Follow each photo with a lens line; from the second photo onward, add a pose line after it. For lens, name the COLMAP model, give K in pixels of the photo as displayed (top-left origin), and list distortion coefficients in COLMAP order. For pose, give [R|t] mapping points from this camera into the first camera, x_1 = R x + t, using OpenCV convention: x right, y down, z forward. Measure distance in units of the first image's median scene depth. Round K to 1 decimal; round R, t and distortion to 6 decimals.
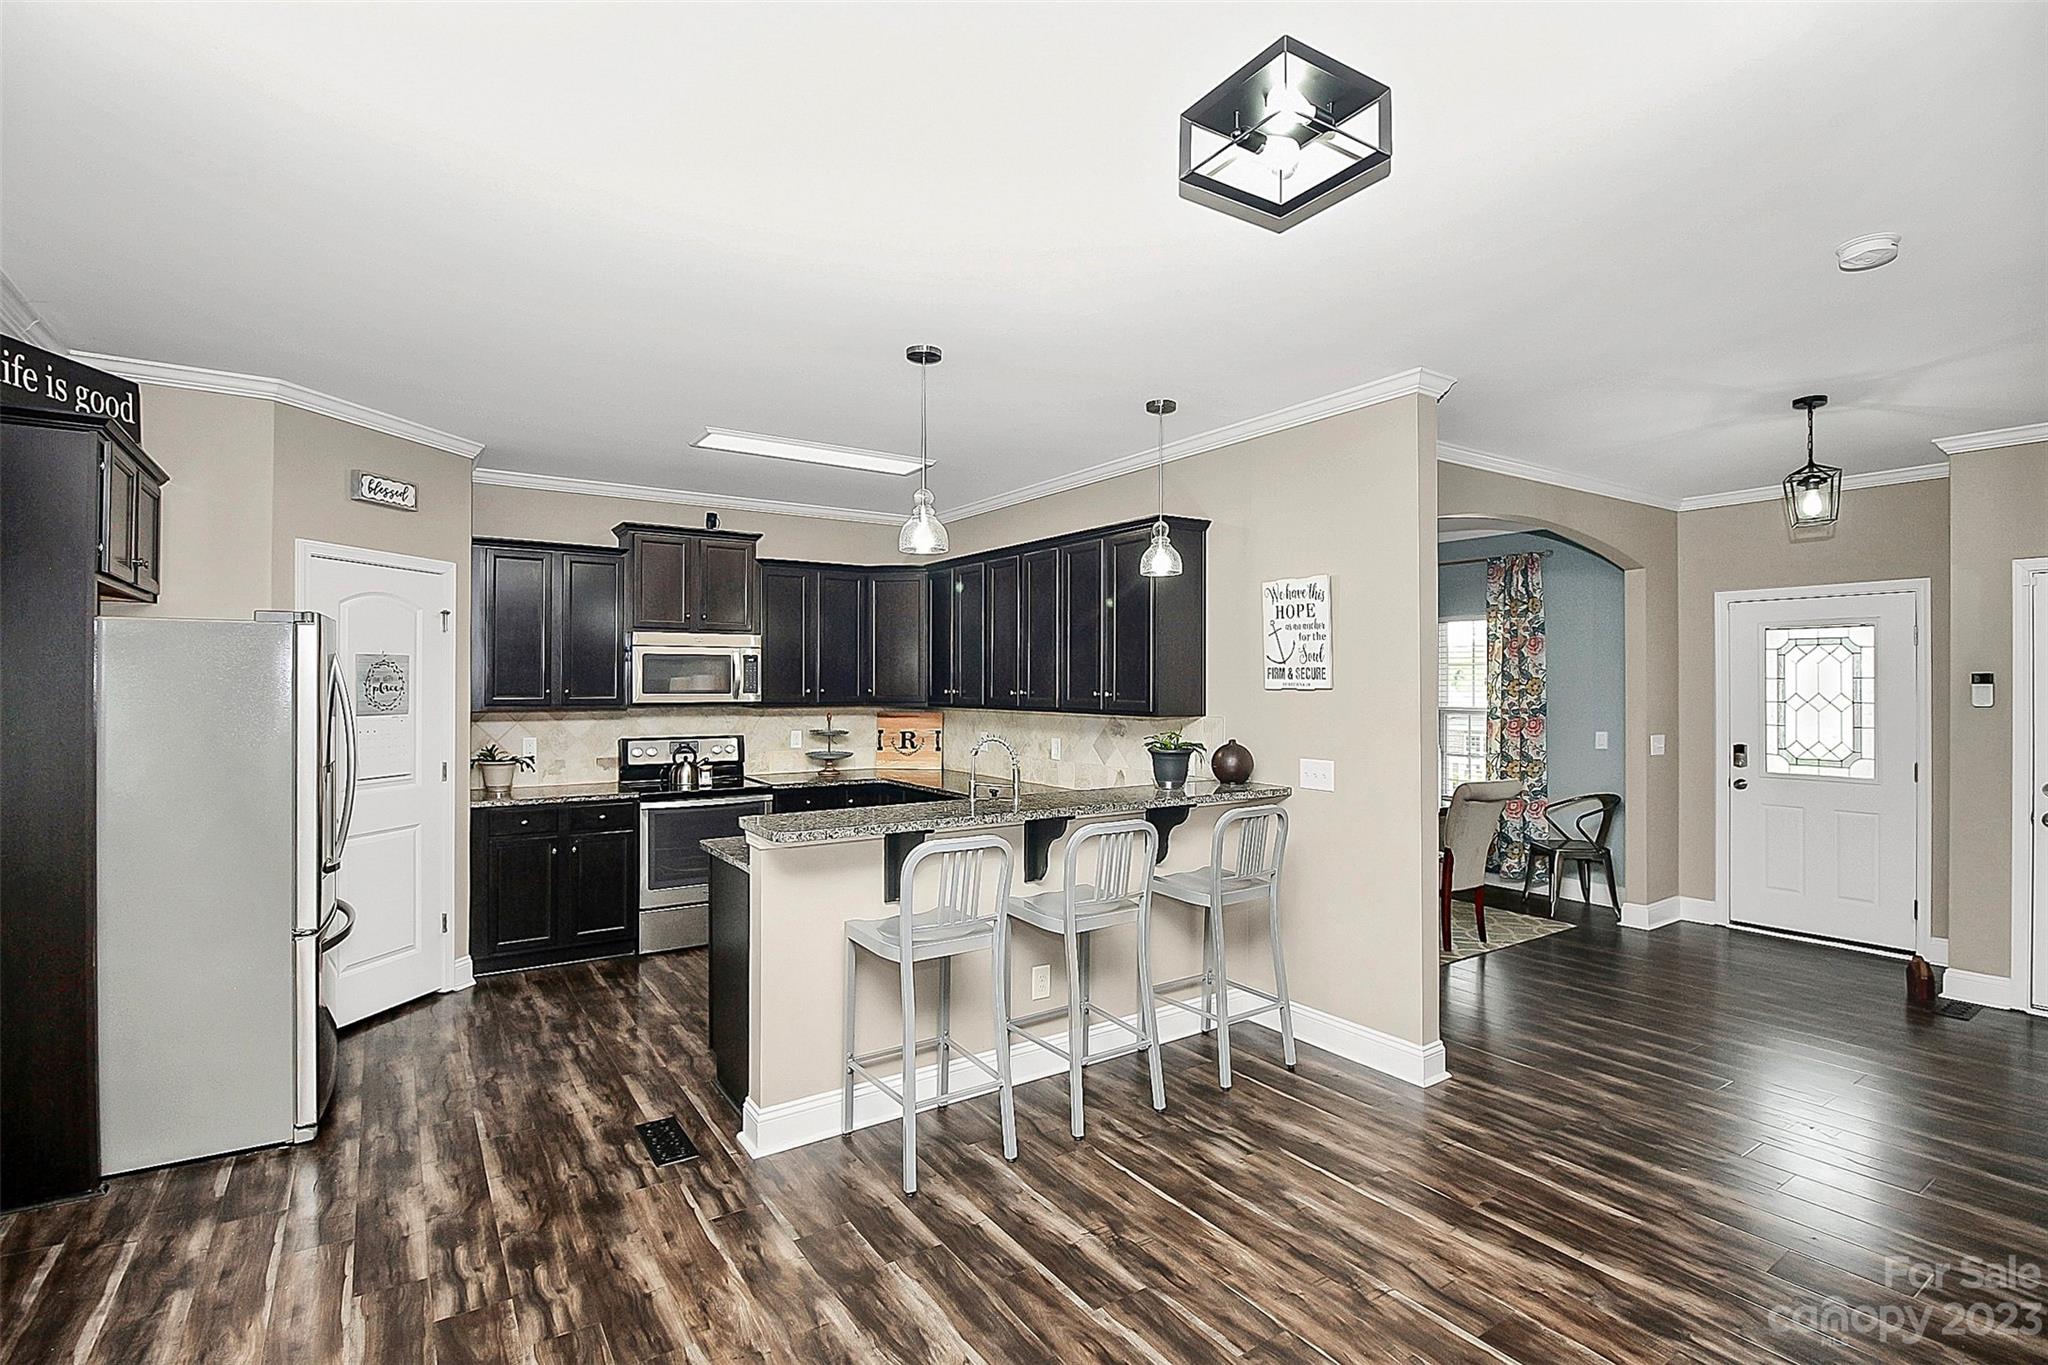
lens RADIAL K [[951.4, 0, 1015.7], [0, 951.4, 686.9], [0, 0, 1]] dist [-0.000712, -0.000406]
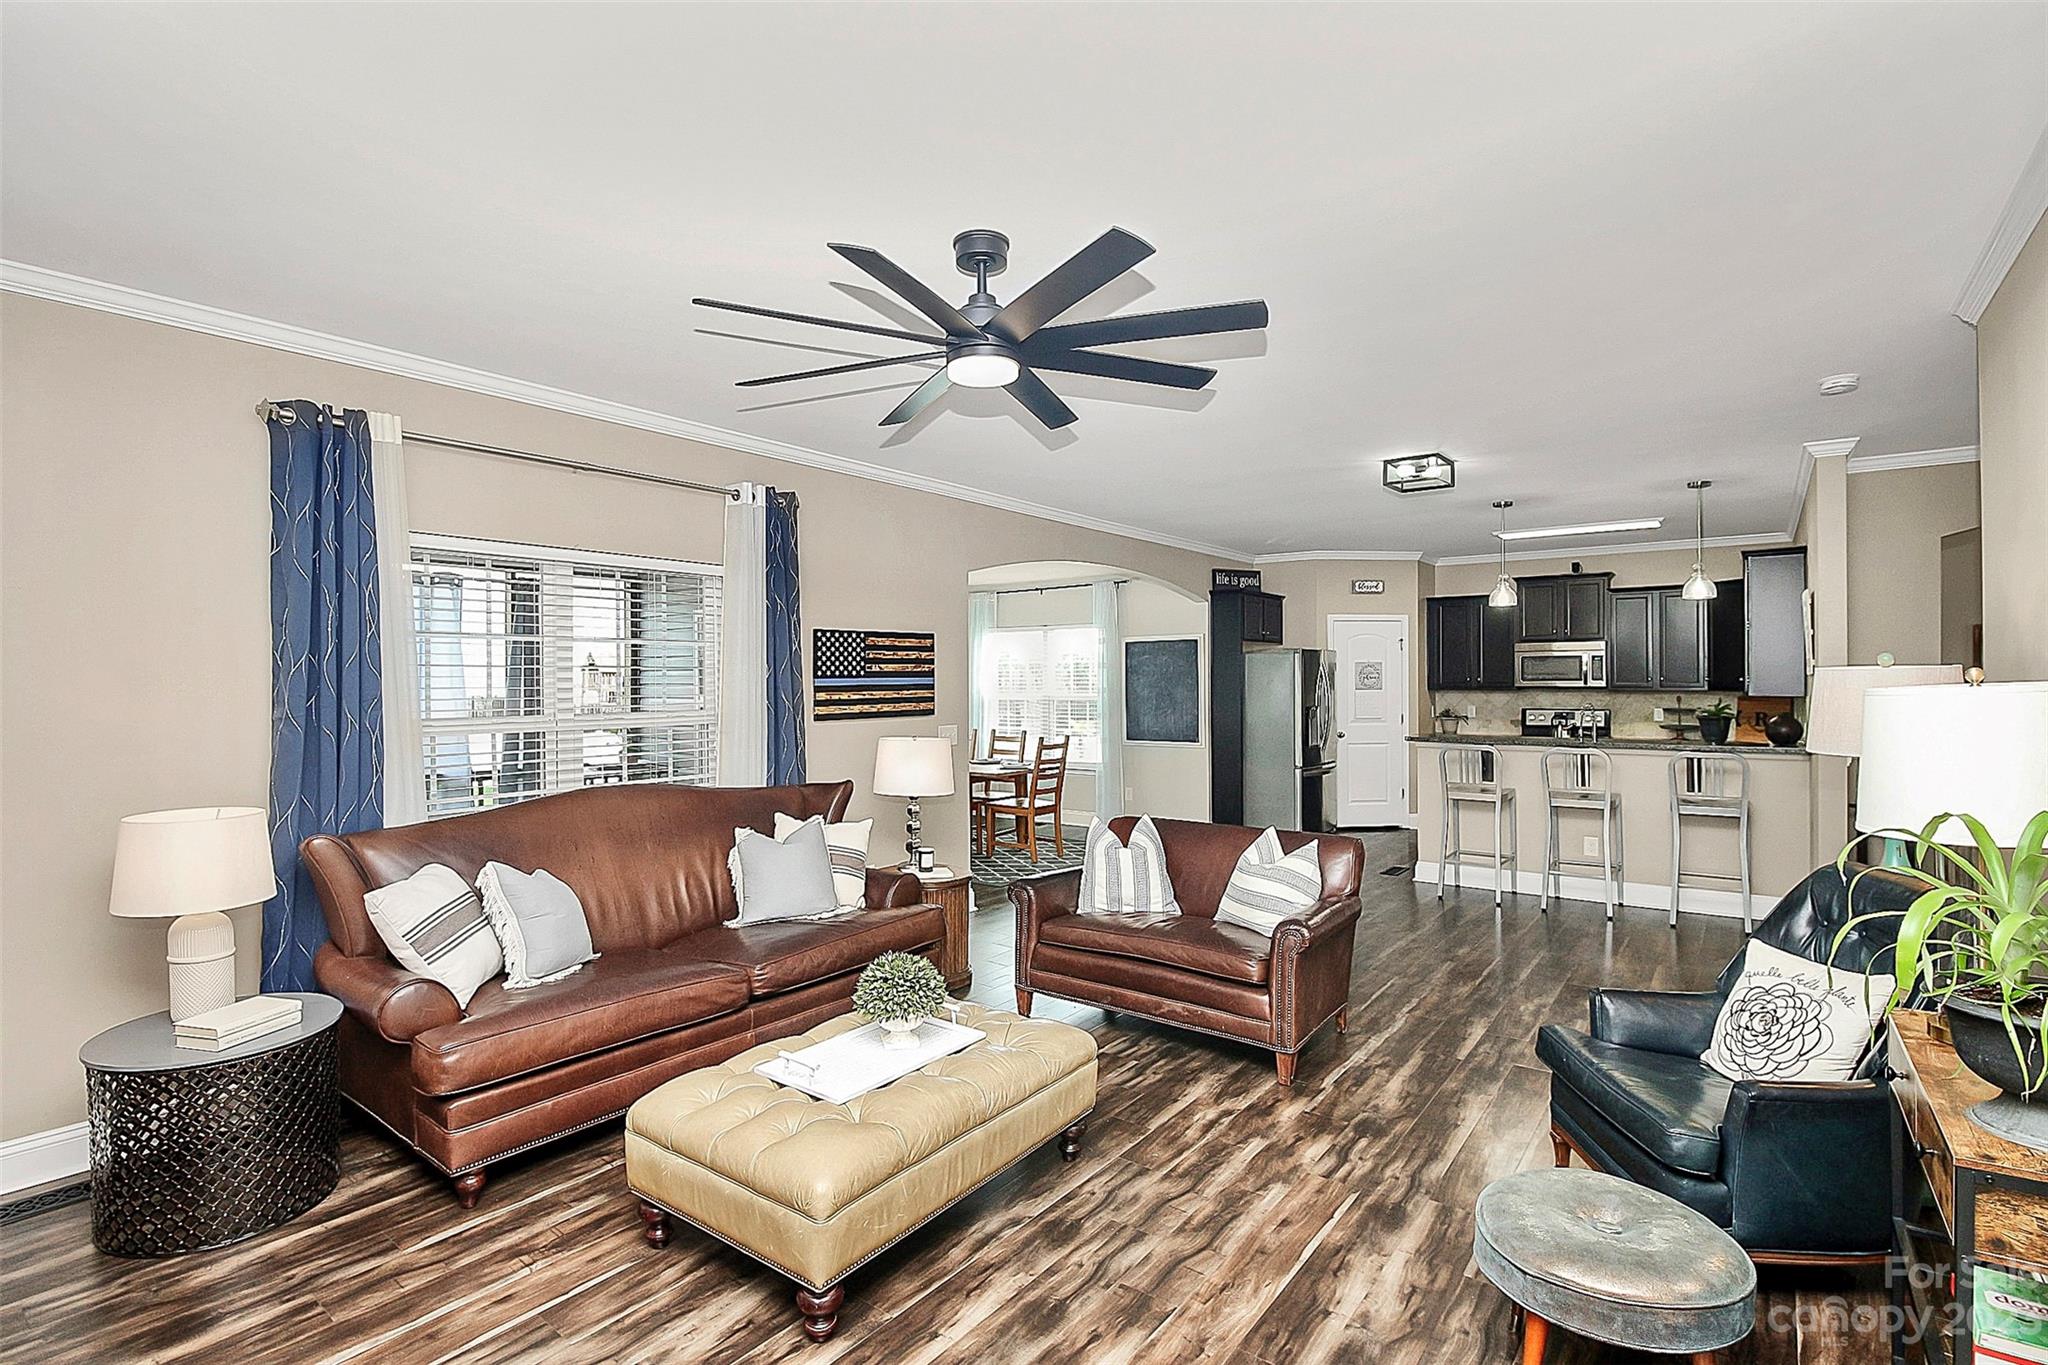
lens RADIAL K [[970.9, 0, 1025.0], [0, 970.9, 686.4], [0, 0, 1]] dist [0.001745, -0.012440]
pose [[0.331507, 0.005172, -0.943439, 0.994071], [0.001104, 0.999982, 0.005870, 0.006378], [0.943452, -0.002987, 0.331495, -0.408379]]
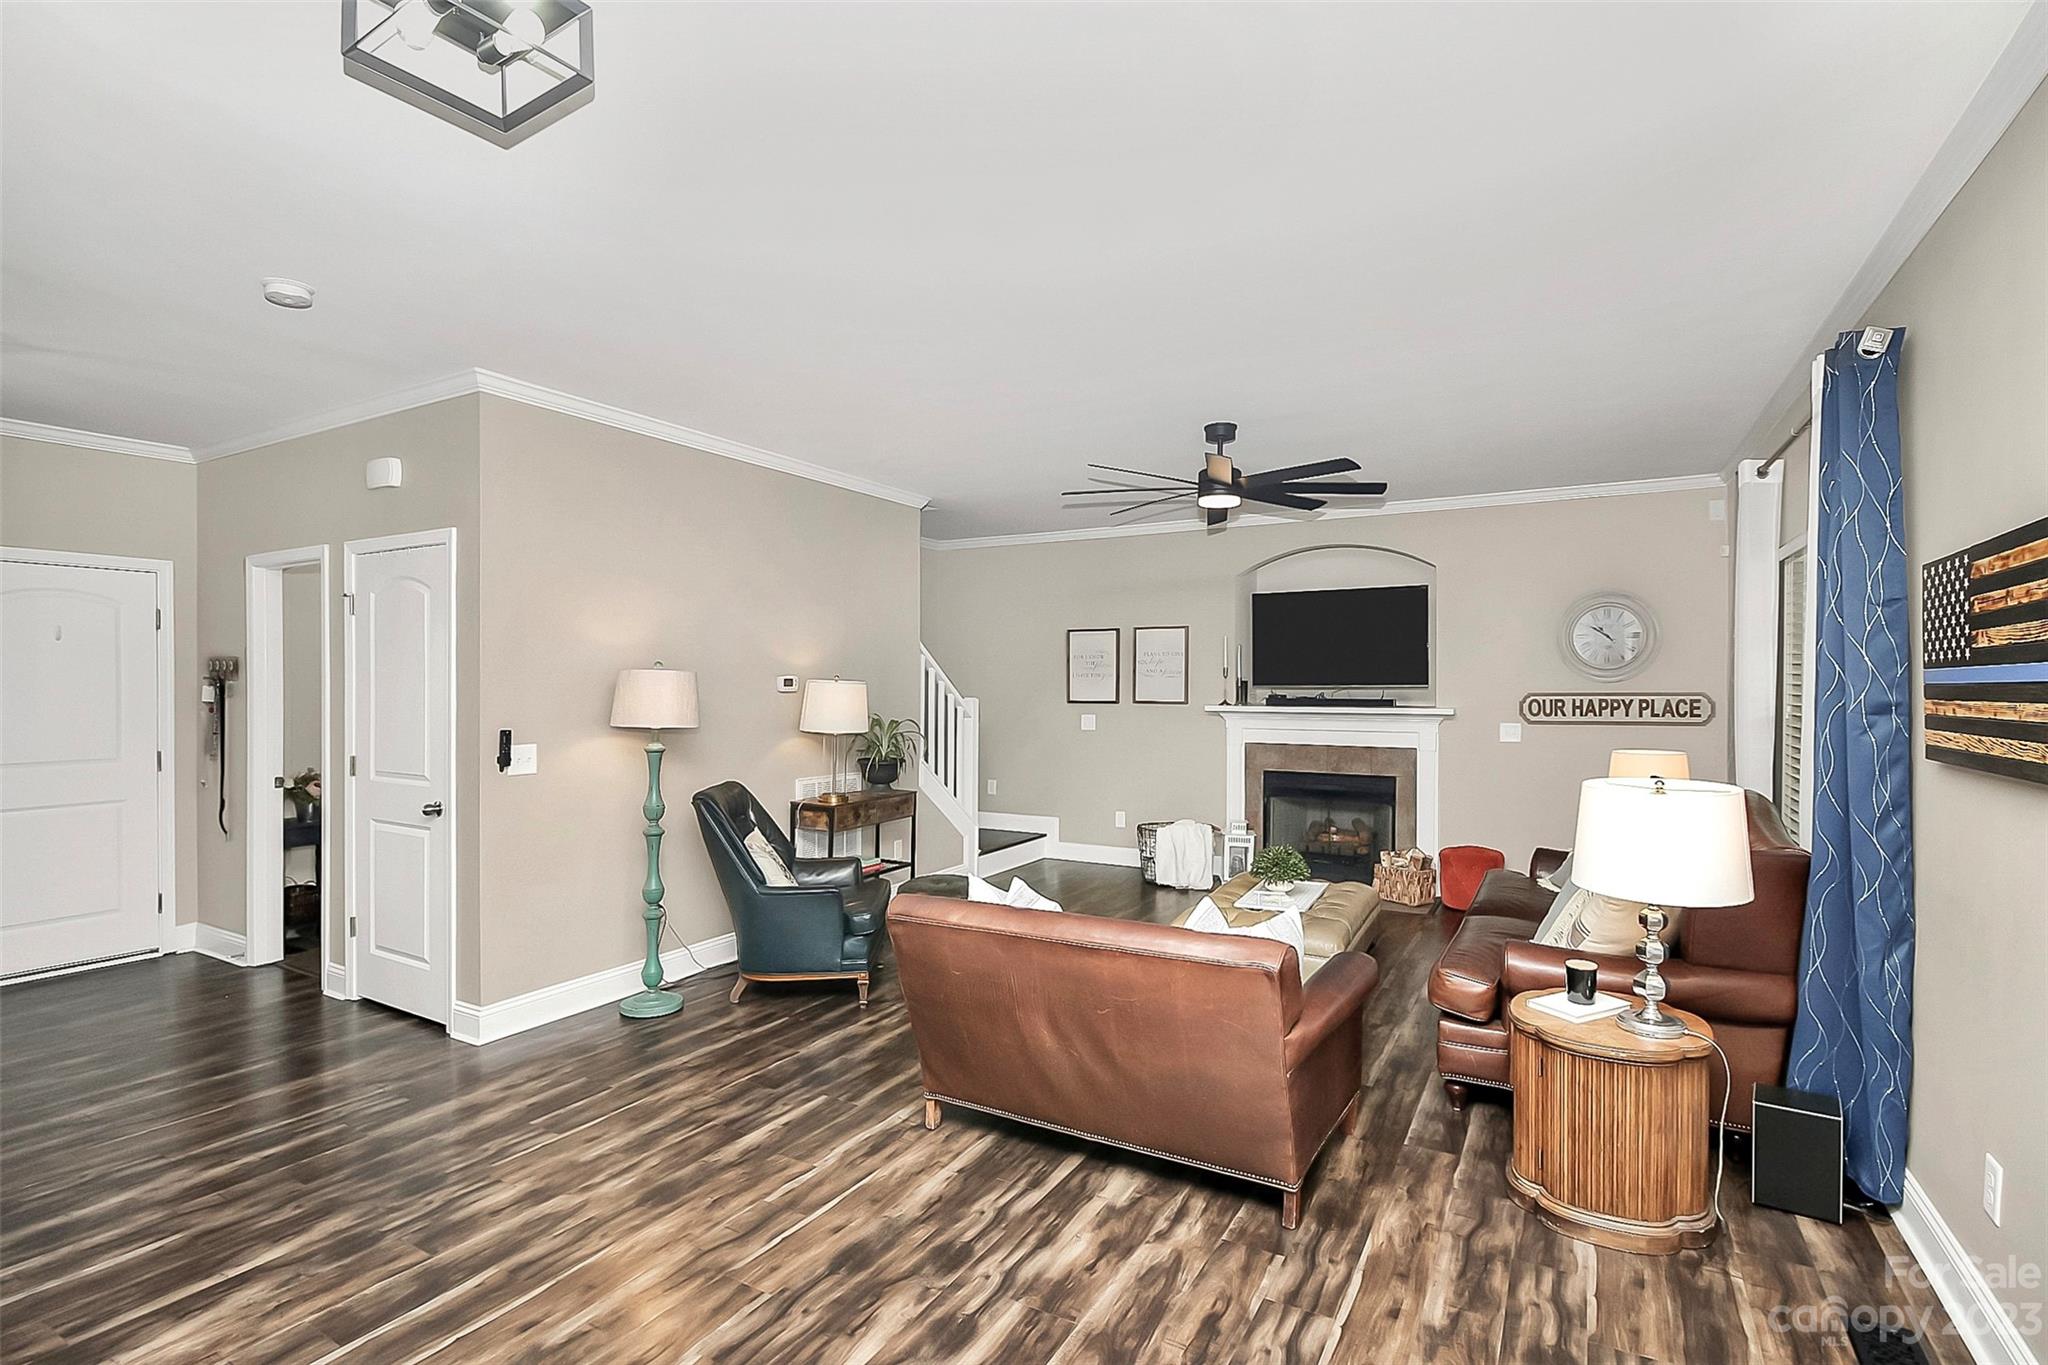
lens RADIAL K [[957.9, 0, 1023.9], [0, 957.9, 669.0], [0, 0, 1]] dist [-0.001276, -0.013335]
pose [[-0.444108, 0.012886, 0.895880, -0.280502], [0.002025, 0.999908, -0.013378, 0.008851], [-0.895971, -0.004127, -0.444094, 0.339369]]
